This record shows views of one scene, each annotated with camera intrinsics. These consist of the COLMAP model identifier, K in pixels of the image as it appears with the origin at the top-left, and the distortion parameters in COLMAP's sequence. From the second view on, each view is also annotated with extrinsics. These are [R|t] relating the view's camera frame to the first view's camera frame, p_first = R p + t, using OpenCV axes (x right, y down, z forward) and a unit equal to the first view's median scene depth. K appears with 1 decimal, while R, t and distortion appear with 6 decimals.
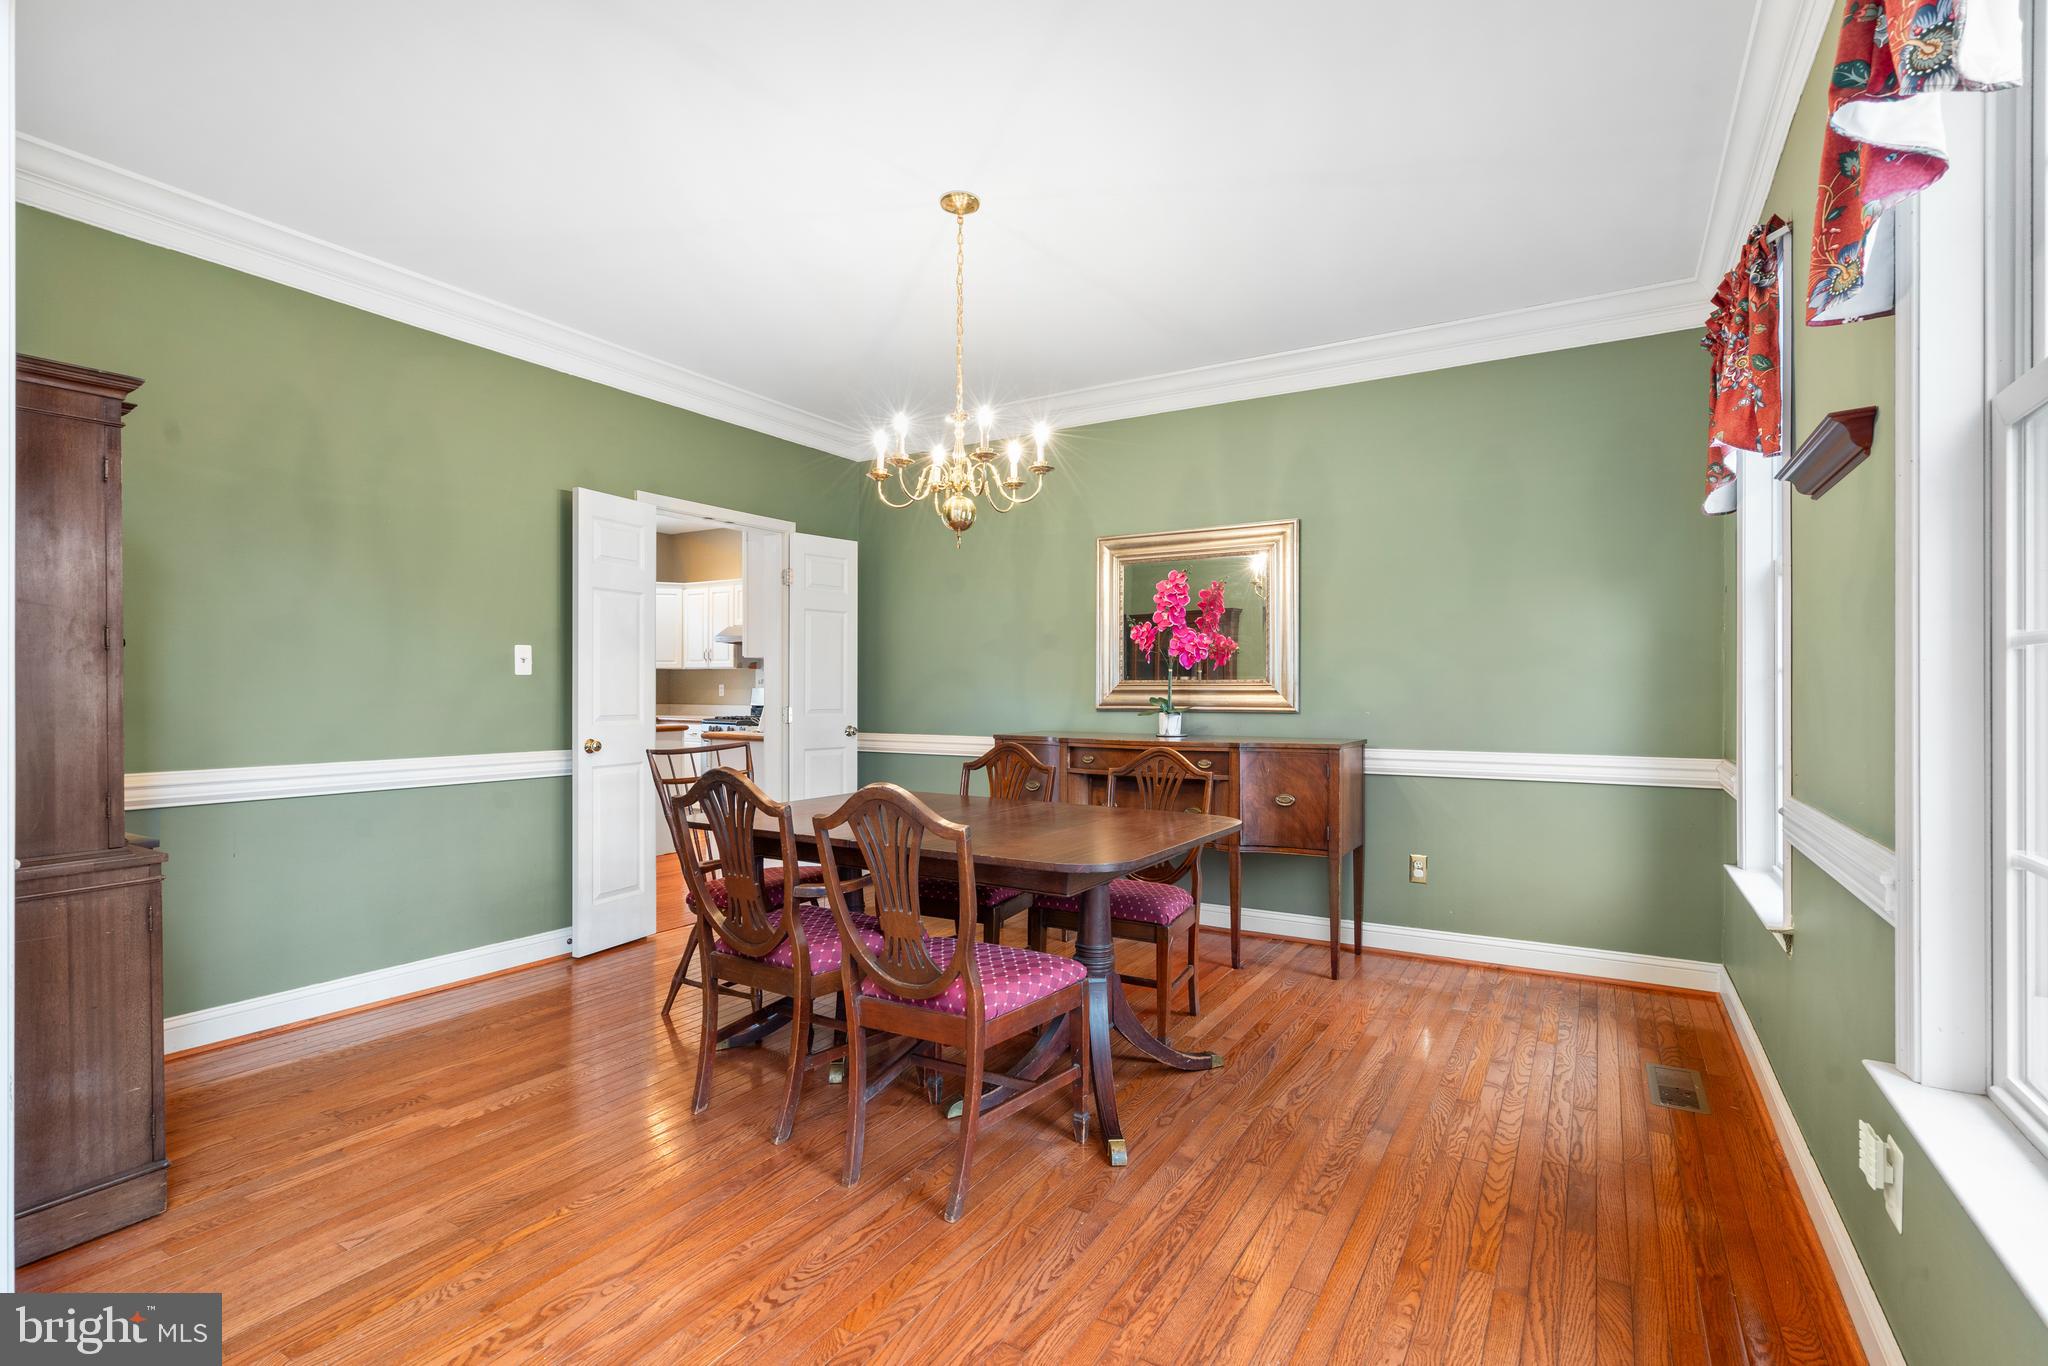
lens RADIAL K [[946.0, 0, 1032.9], [0, 946.0, 687.2], [0, 0, 1]] dist [-0.002412, 0.000831]
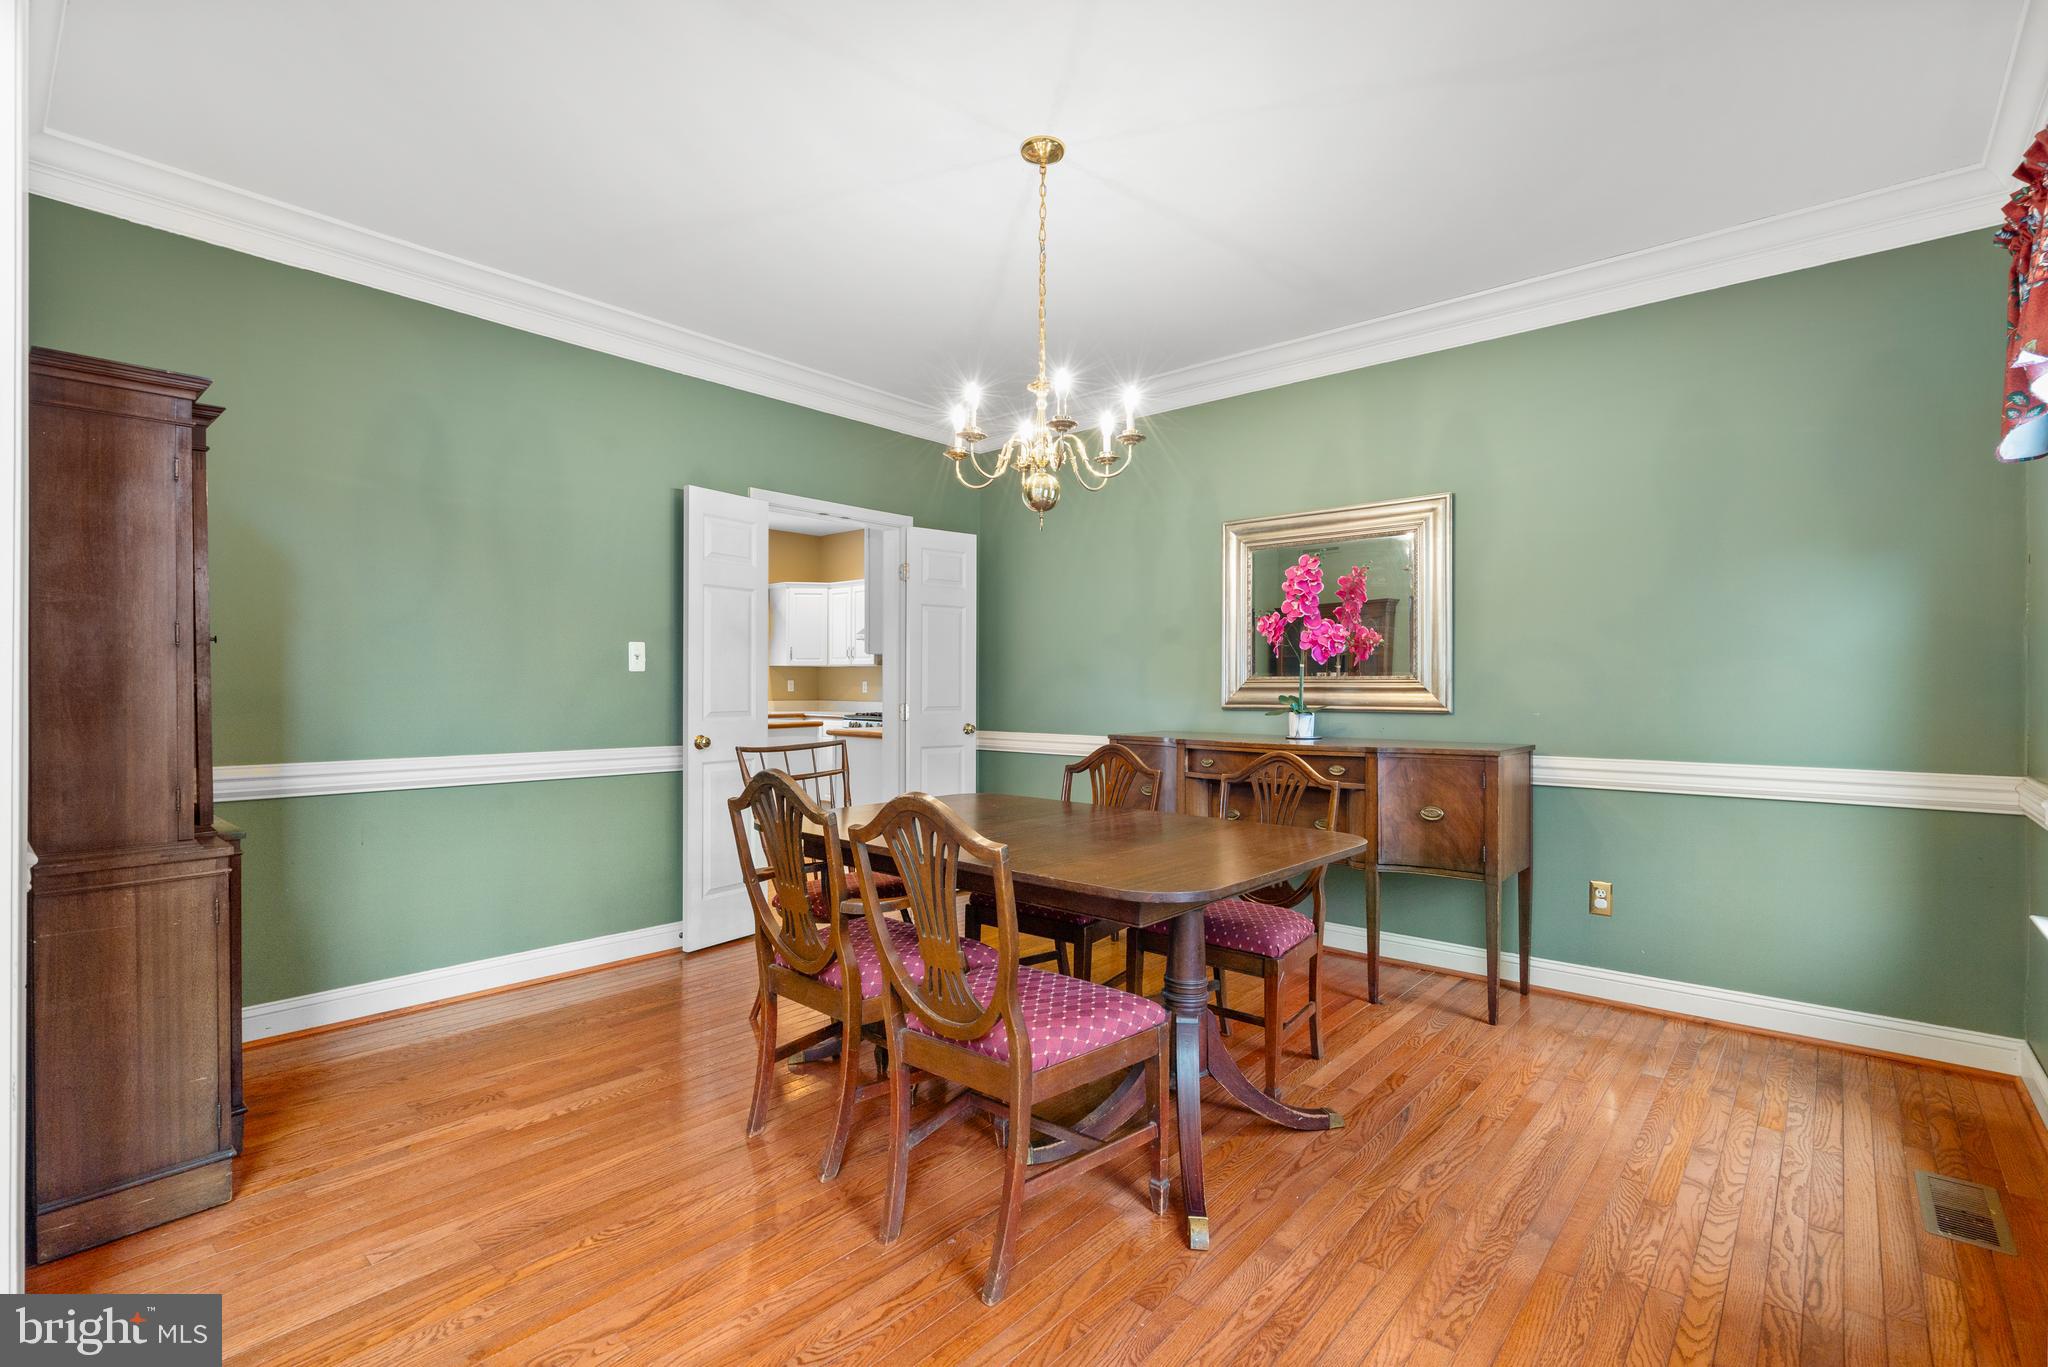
lens RADIAL K [[946.0, 0, 1013.4], [0, 946.0, 681.8], [0, 0, 1]] dist [-0.002412, 0.000831]
pose [[0.983954, 0.000416, -0.178419, 0.060429], [-0.000908, 0.999996, -0.002676, 0.000812], [0.178418, 0.002795, 0.983951, 0.106751]]
